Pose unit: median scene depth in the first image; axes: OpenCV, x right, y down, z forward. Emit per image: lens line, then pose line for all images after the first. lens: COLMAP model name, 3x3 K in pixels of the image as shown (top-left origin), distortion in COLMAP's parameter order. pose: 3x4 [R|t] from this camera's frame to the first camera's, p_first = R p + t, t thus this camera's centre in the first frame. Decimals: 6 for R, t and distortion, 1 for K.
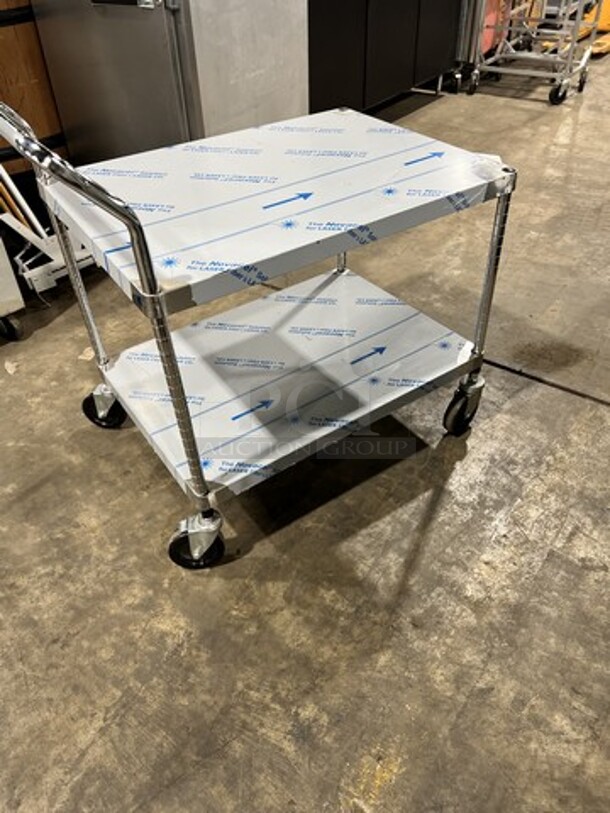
lens RADIAL K [[610.8, 0, 301.1], [0, 610.8, 404.9], [0, 0, 1]] dist [0.035334, -0.055722]
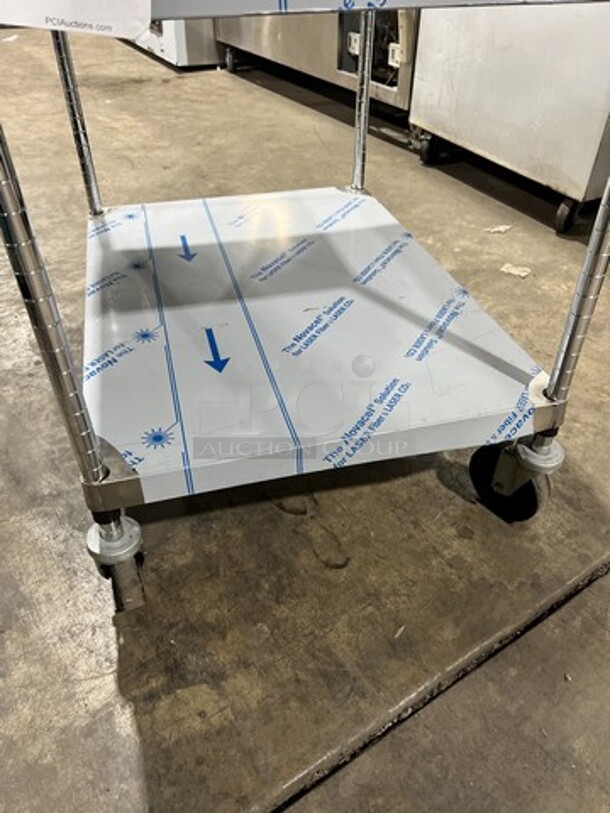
lens RADIAL K [[616.2, 0, 305.0], [0, 616.2, 406.5], [0, 0, 1]] dist [0.024266, -0.049771]
pose [[-0.335257, 0.625974, -0.704102, 0.566419], [-0.596088, 0.437808, 0.673055, -0.538247], [0.729576, 0.645353, 0.226358, 1.083216]]
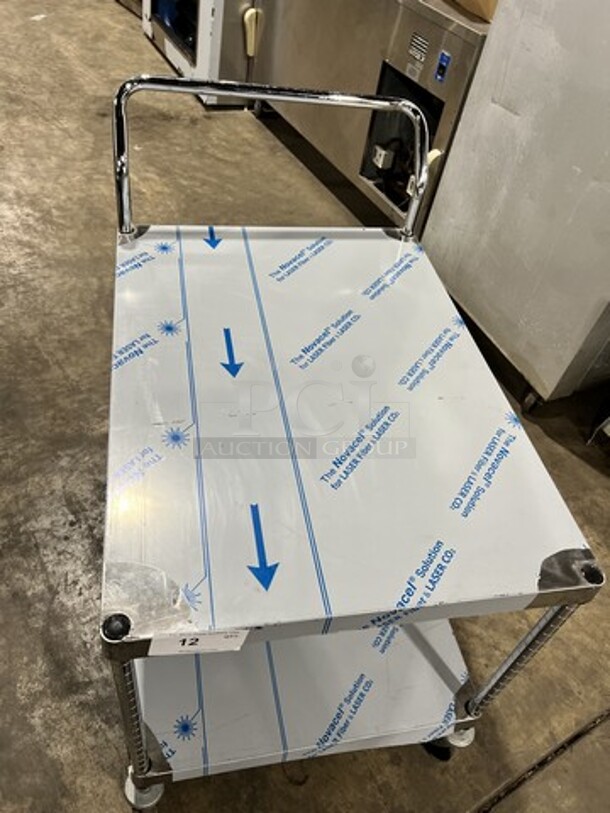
lens RADIAL K [[610.8, 0, 301.1], [0, 610.8, 404.9], [0, 0, 1]] dist [0.035334, -0.055722]
pose [[-0.396062, 0.643075, -0.655431, 0.433512], [-0.682186, 0.271711, 0.678819, -0.778284], [0.614620, 0.715980, 0.331082, 0.709111]]
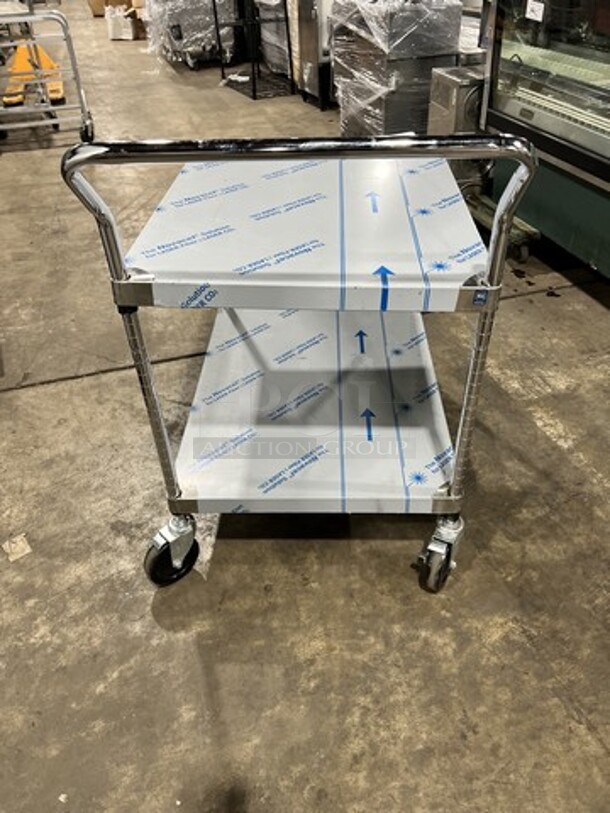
lens RADIAL K [[603.7, 0, 306.8], [0, 603.7, 402.5], [0, 0, 1]] dist [0.041063, -0.061244]
pose [[0.588309, -0.478501, 0.651866, -0.762337], [0.525838, 0.838793, 0.141145, -0.213554], [-0.614319, 0.259739, 0.745083, 0.339835]]
